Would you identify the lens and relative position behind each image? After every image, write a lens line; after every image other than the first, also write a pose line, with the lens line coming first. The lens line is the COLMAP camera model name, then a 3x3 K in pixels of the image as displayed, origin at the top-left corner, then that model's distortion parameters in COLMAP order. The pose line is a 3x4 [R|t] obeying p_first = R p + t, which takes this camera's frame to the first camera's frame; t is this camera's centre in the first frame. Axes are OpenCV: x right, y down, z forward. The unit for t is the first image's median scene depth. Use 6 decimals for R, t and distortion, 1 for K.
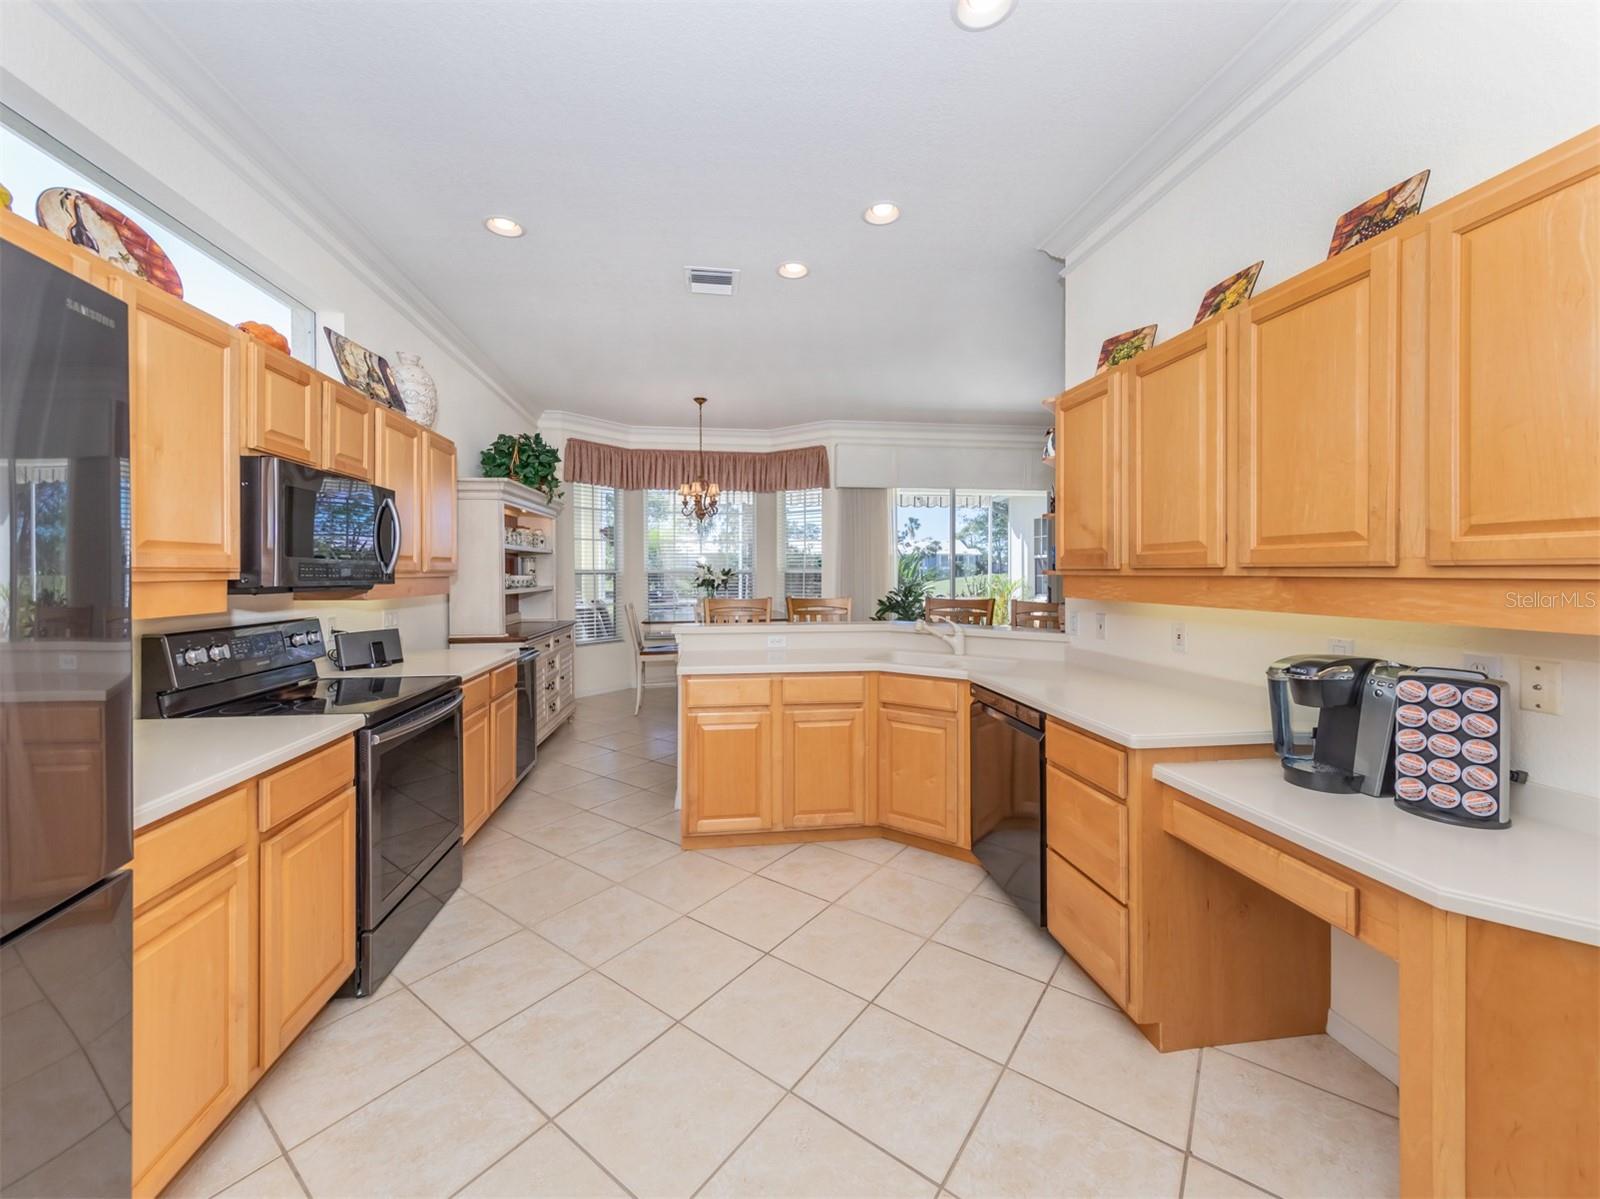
lens RADIAL K [[660.8, 0, 798.5], [0, 660.8, 587.4], [0, 0, 1]] dist [-0.000479, -0.000154]
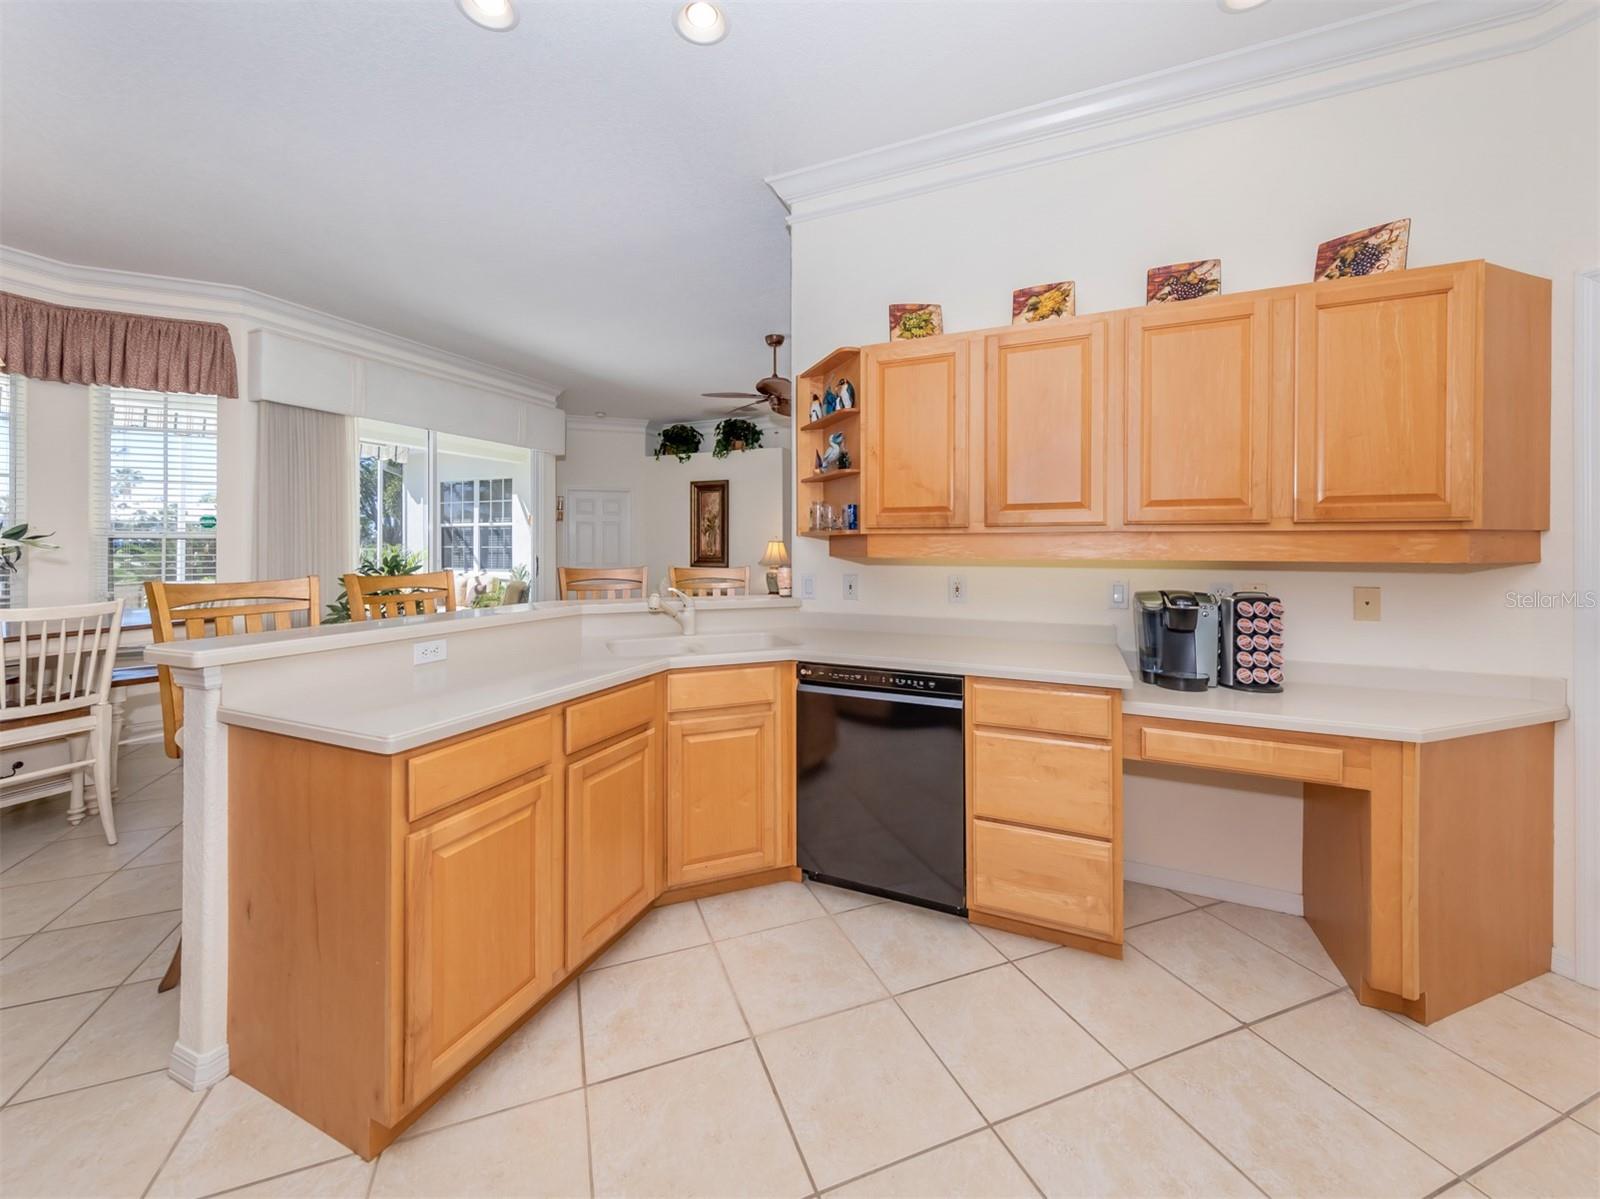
lens RADIAL K [[635.8, 0, 795.0], [0, 635.8, 545.6], [0, 0, 1]] dist [0.012351, 0.000101]
pose [[0.522587, -0.004287, 0.852575, -0.474992], [0.022681, 0.999703, -0.008876, 0.003909], [-0.852284, 0.023976, 0.522530, 0.648320]]
